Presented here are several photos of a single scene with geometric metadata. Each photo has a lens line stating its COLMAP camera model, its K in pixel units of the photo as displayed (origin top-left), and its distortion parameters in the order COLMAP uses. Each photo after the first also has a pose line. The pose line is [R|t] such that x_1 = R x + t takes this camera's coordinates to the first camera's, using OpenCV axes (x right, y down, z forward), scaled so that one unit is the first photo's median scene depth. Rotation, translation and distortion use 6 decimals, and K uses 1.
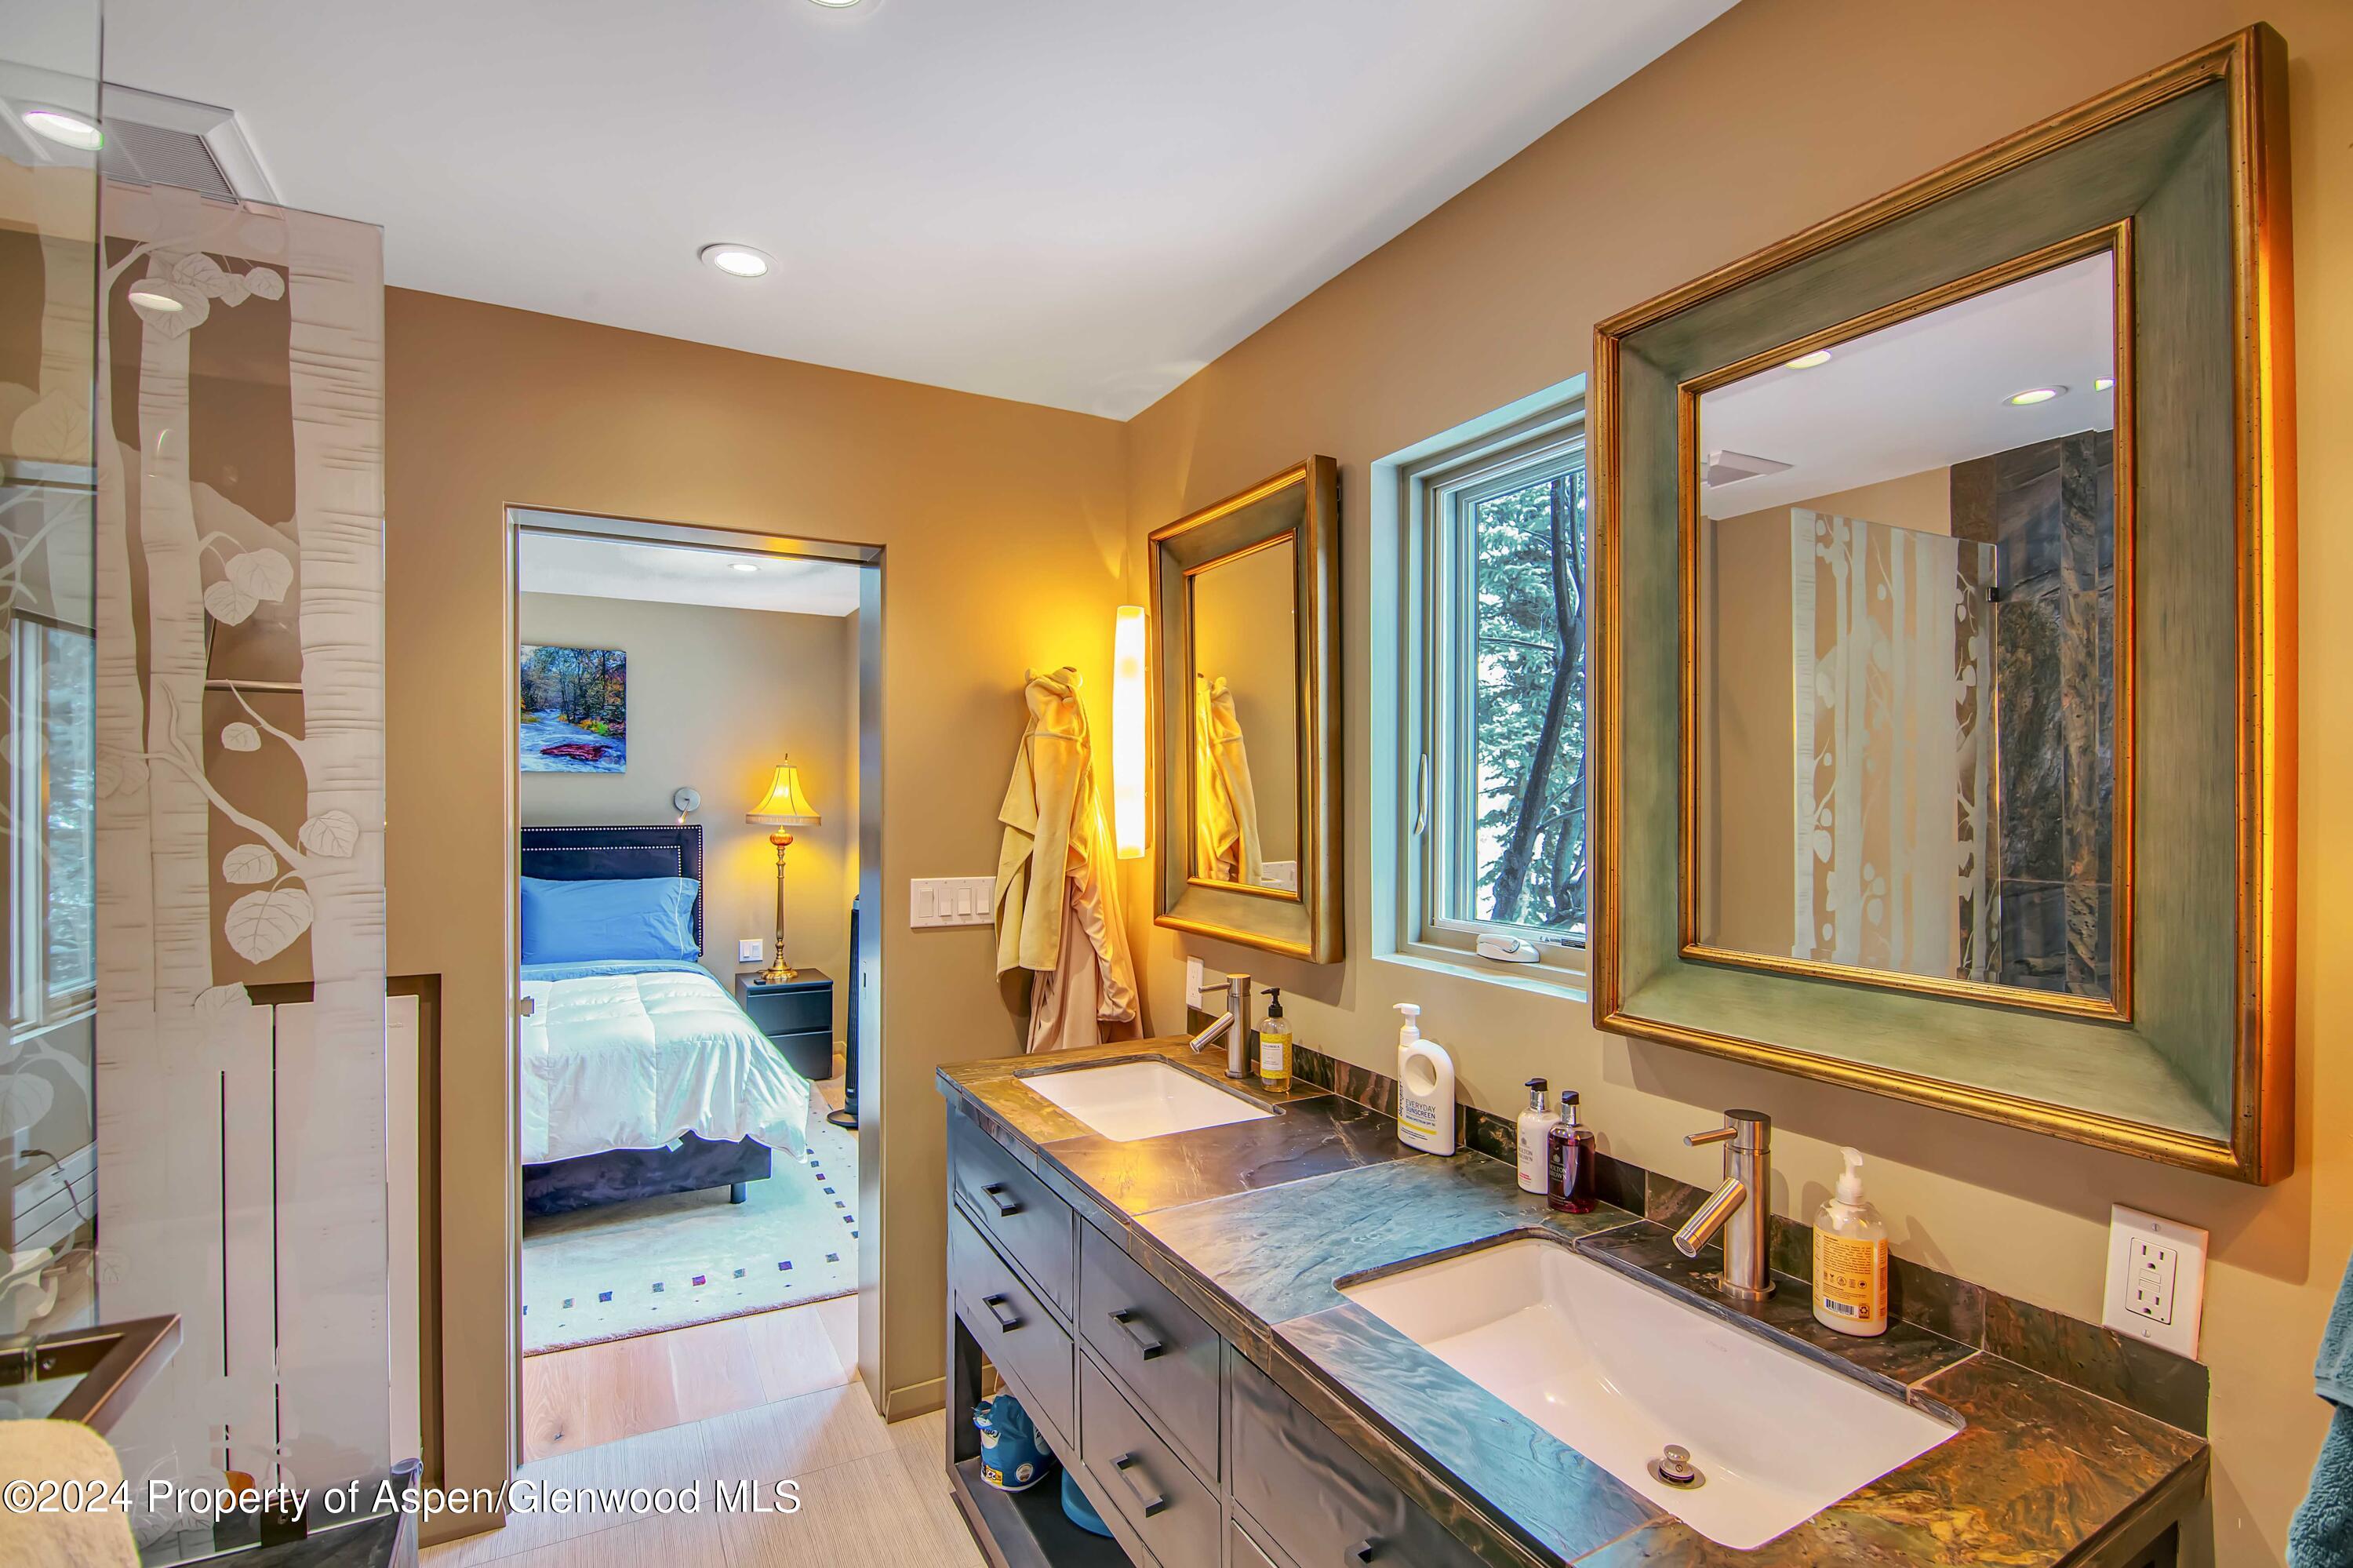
lens RADIAL K [[1086.2, 0, 1244.4], [0, 1086.2, 794.3], [0, 0, 1]] dist [-0.019730, -0.003559]
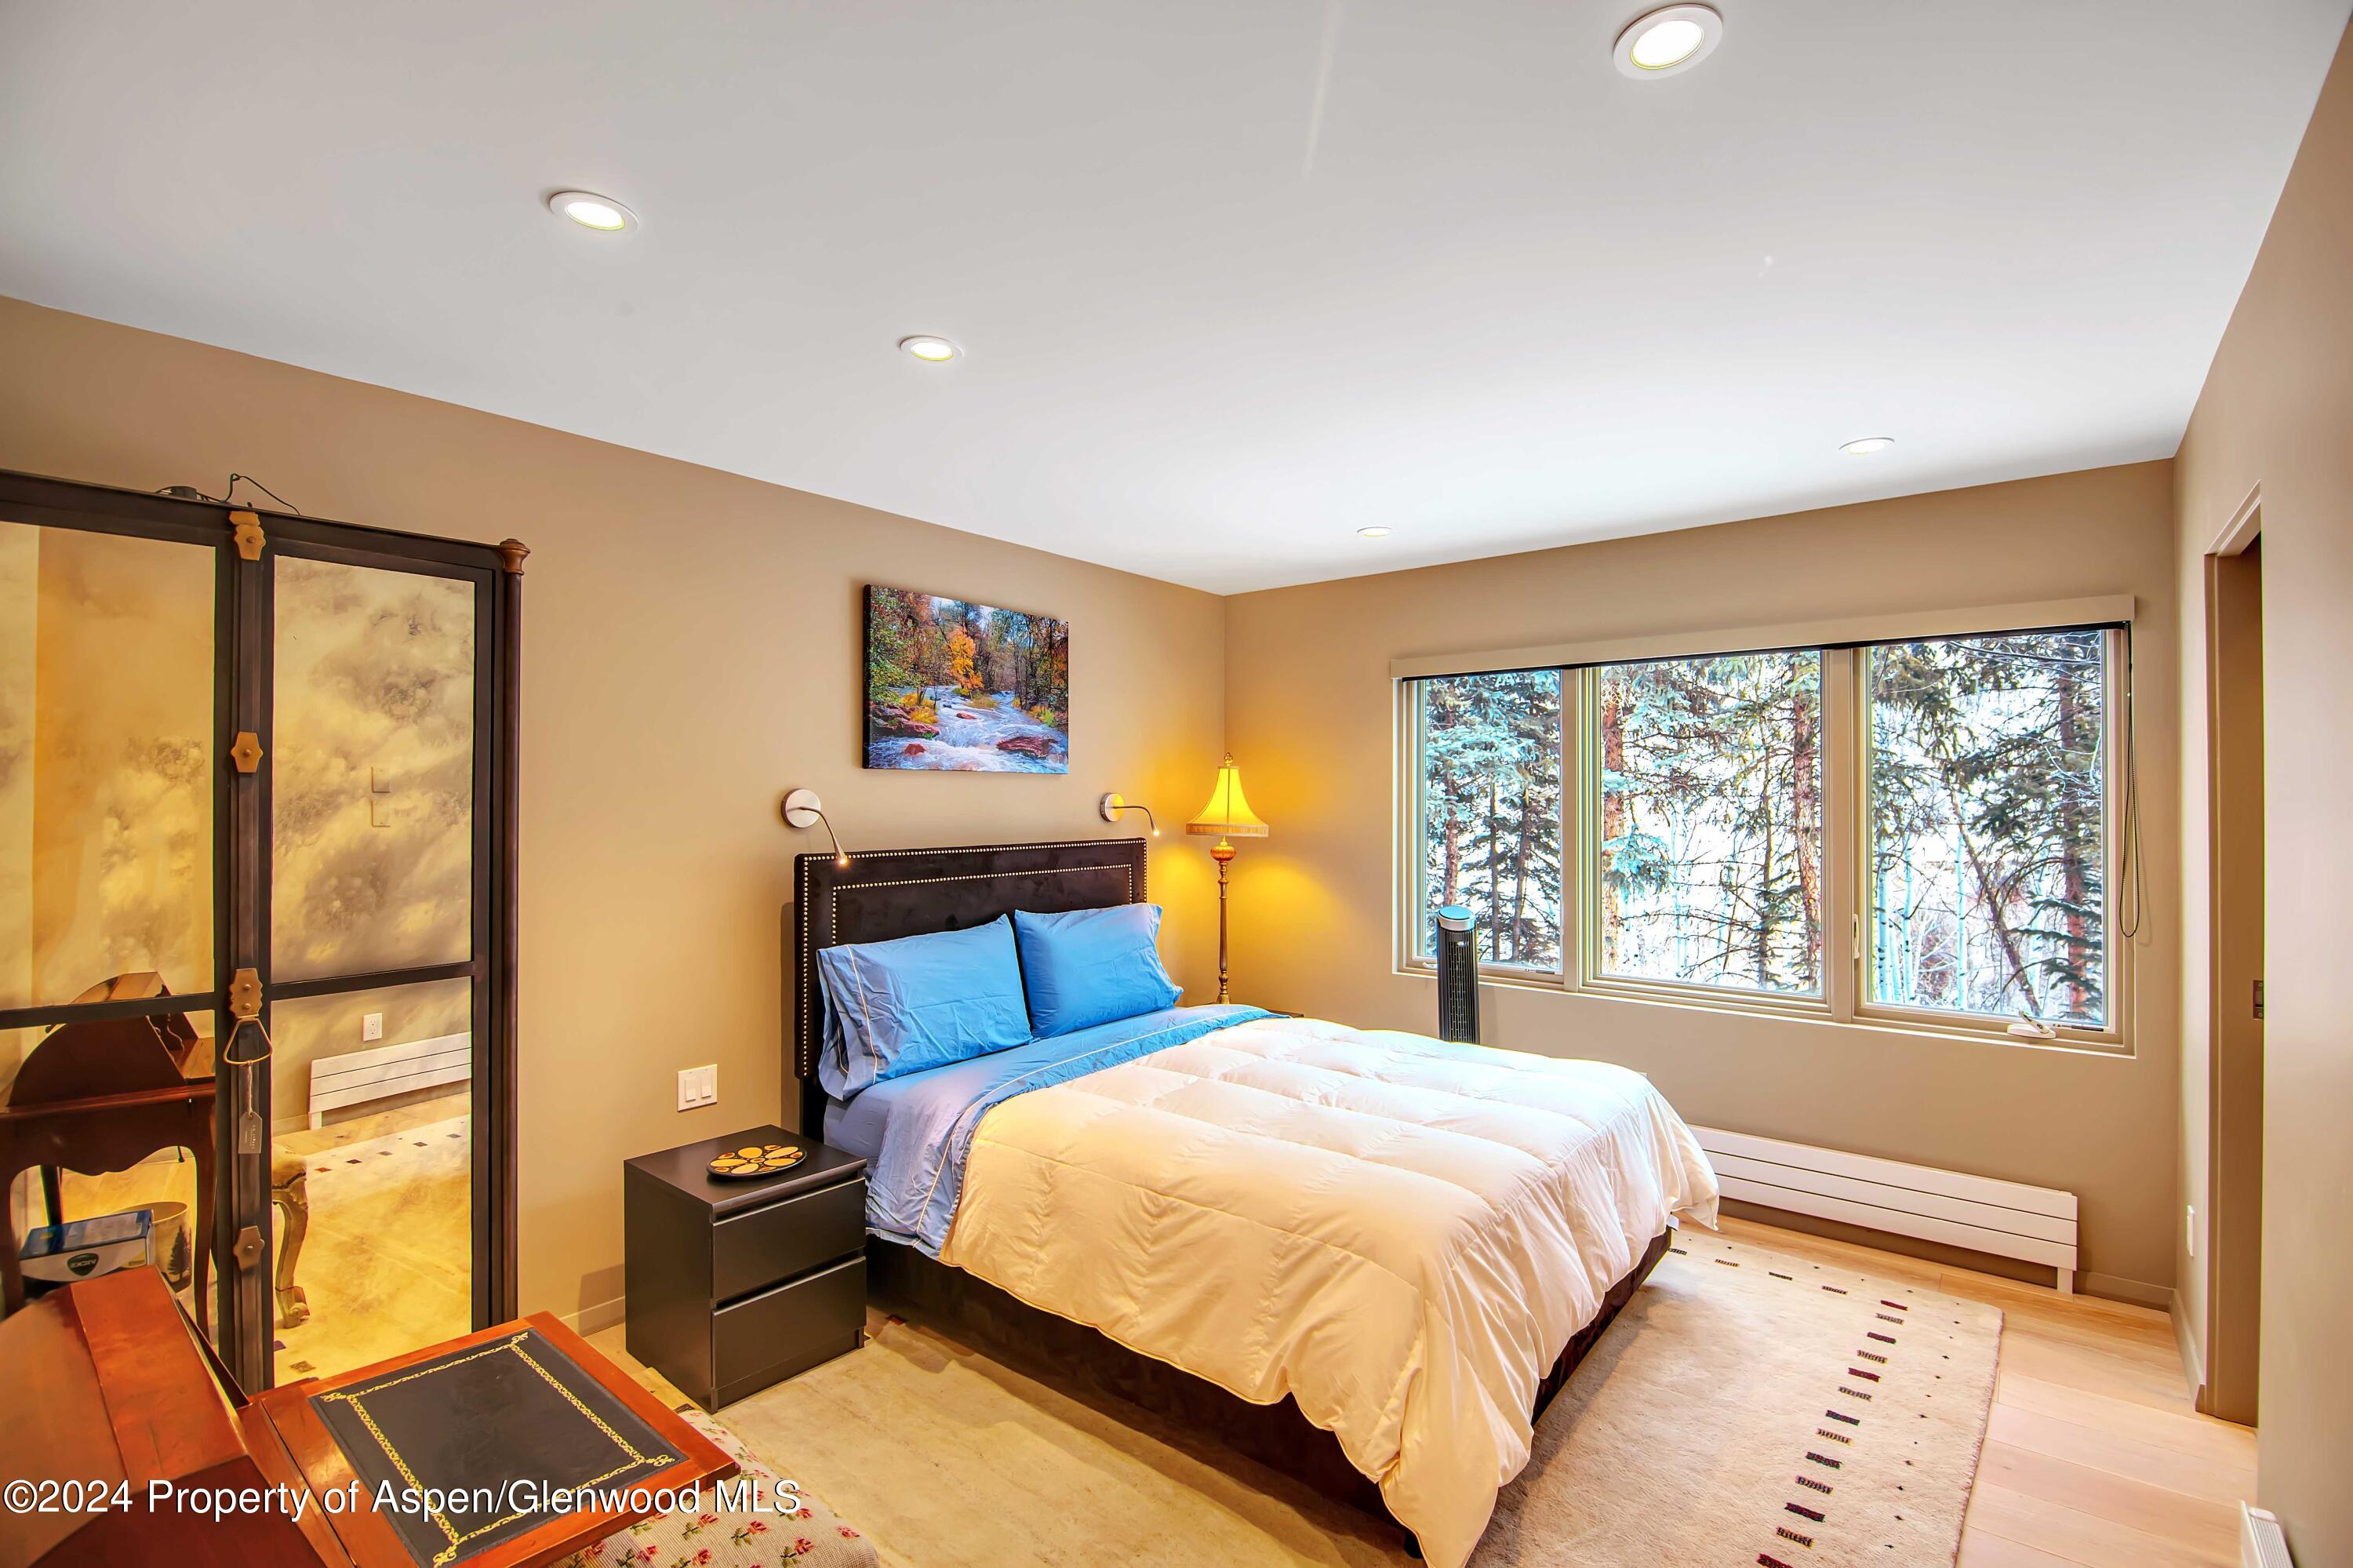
lens RADIAL K [[1039.6, 0, 1188.1], [0, 1039.6, 805.2], [0, 0, 1]] dist [-0.023601, -0.001444]
pose [[0.942533, -0.003794, 0.334091, -1.545611], [0.001769, 0.999978, 0.006364, -0.003155], [-0.334108, -0.005407, 0.942519, 0.513368]]
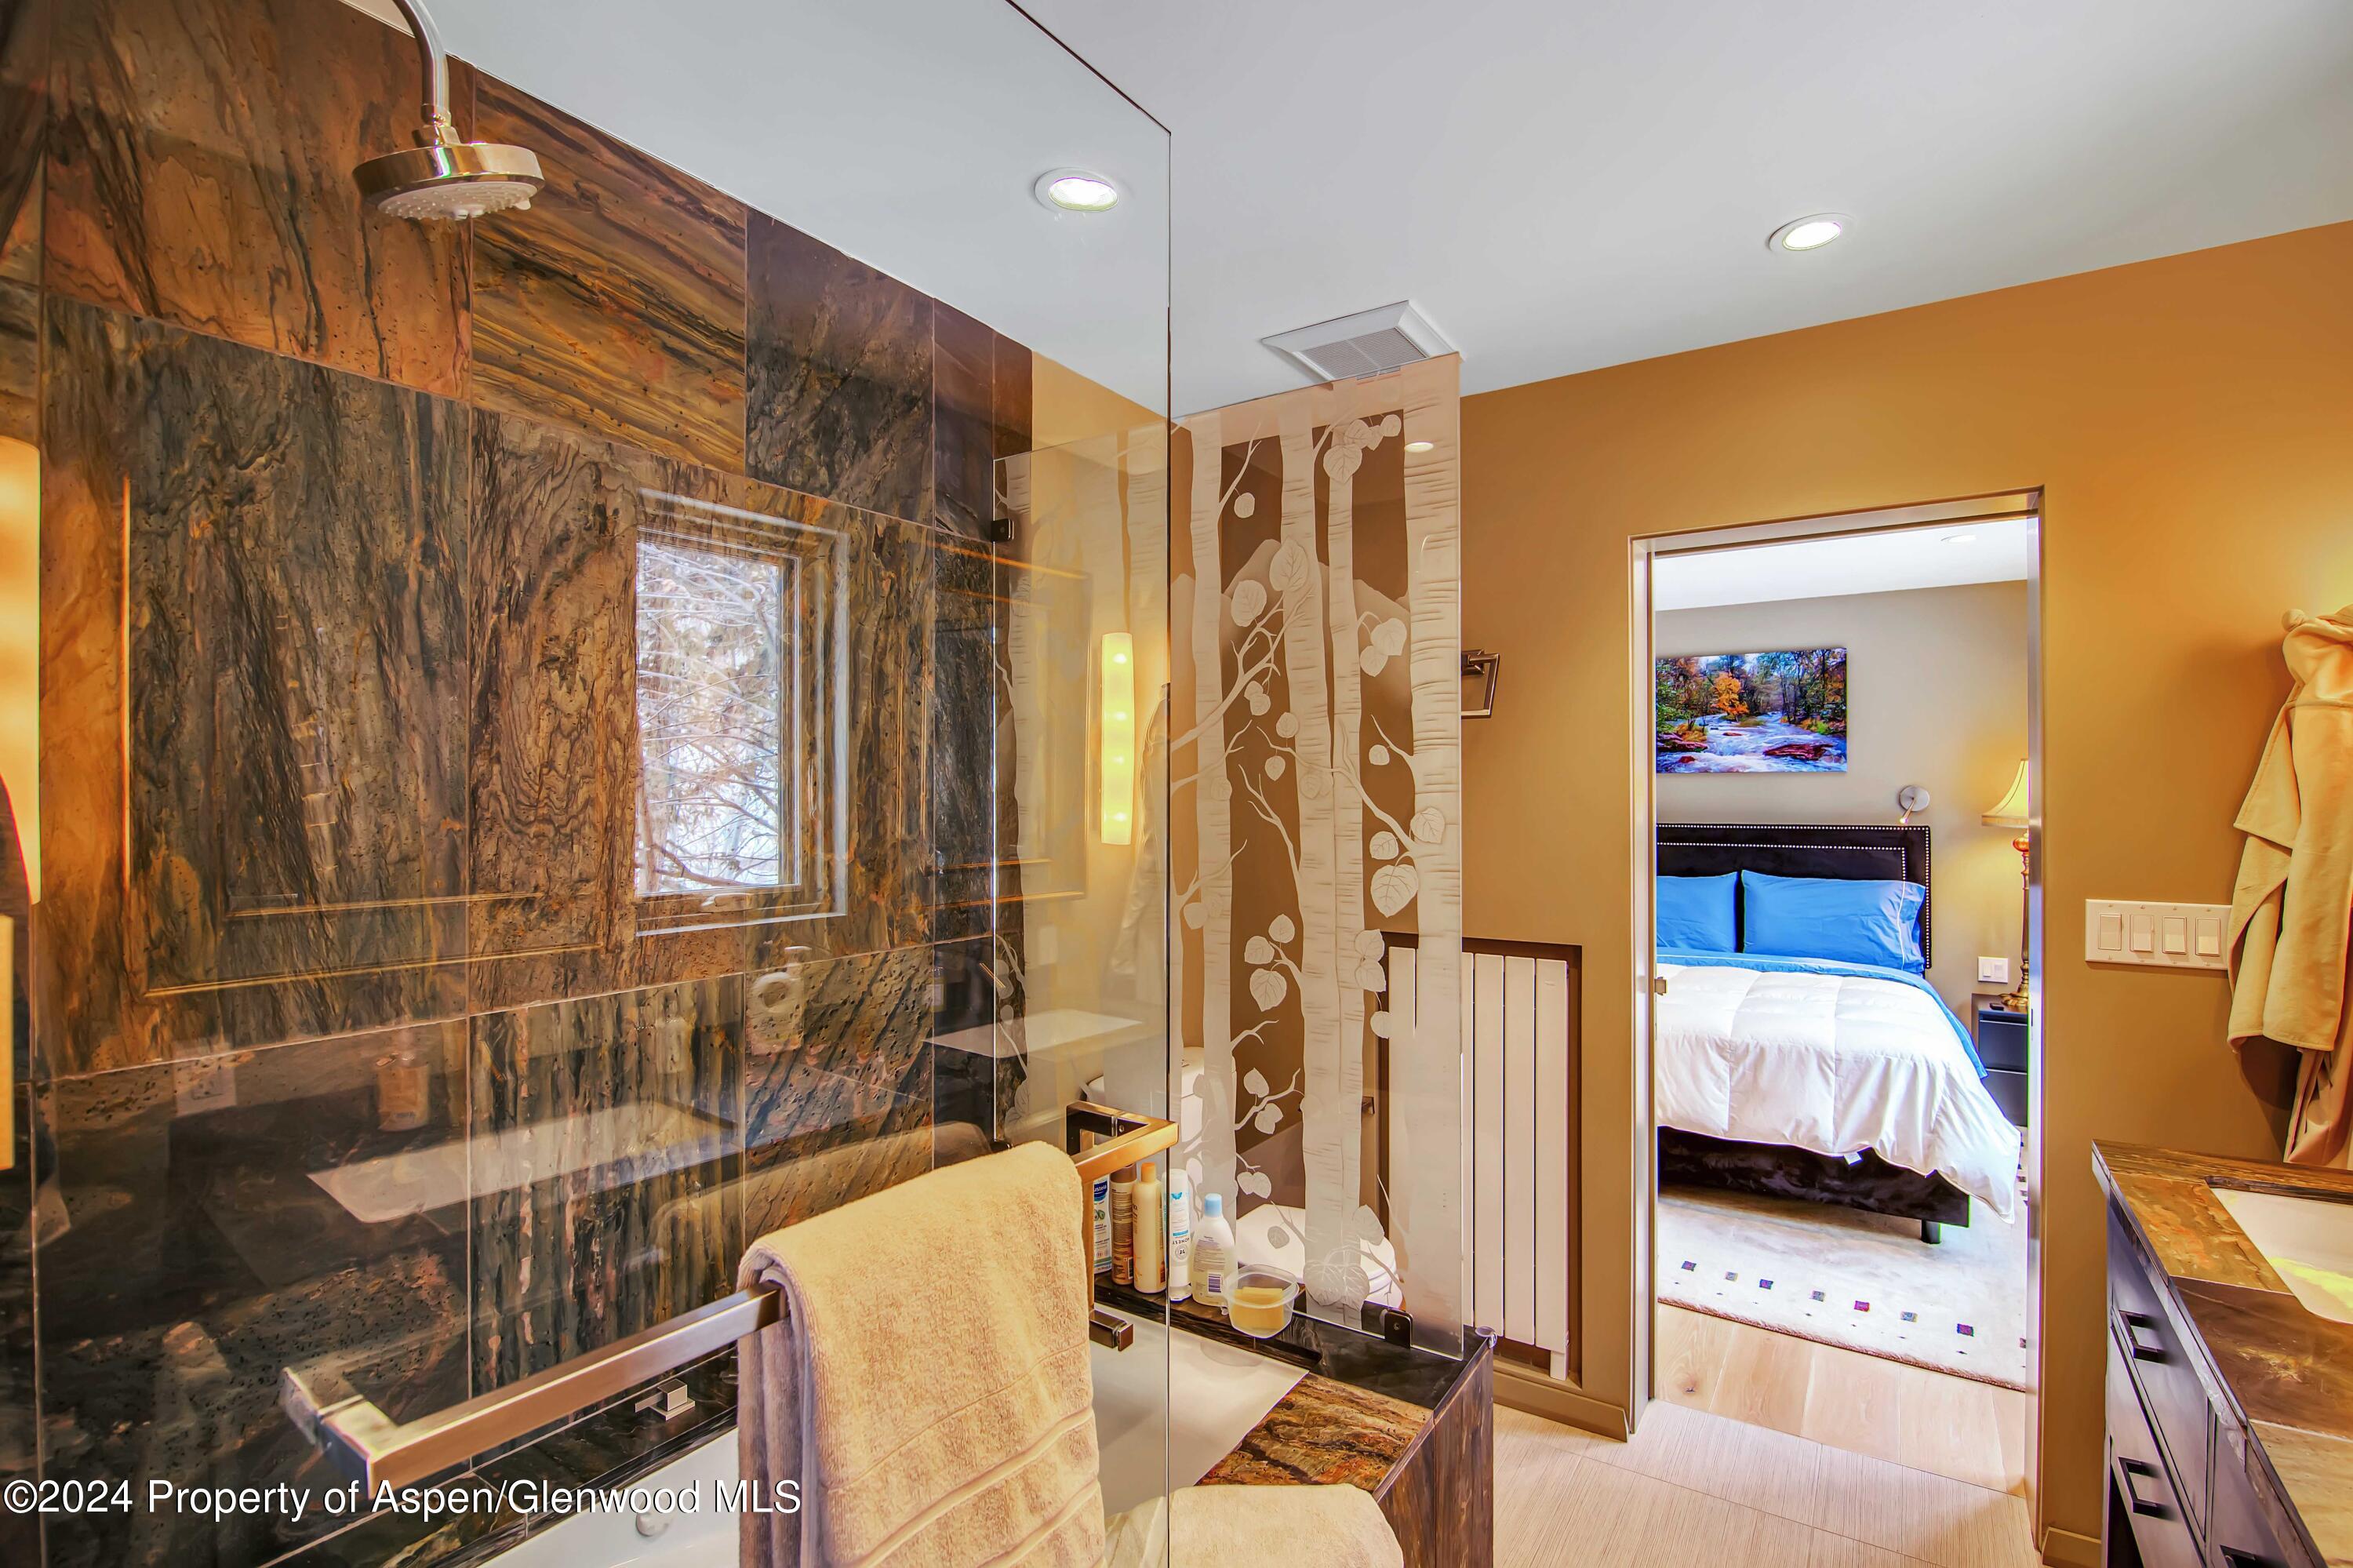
lens RADIAL K [[1086.2, 0, 1180.8], [0, 1086.2, 795.2], [0, 0, 1]] dist [-0.019730, -0.003559]
pose [[0.428878, -0.002948, -0.903358, 0.108589], [0.004917, 0.999987, -0.000929, -0.000315], [0.903349, -0.004044, 0.428887, 0.066172]]
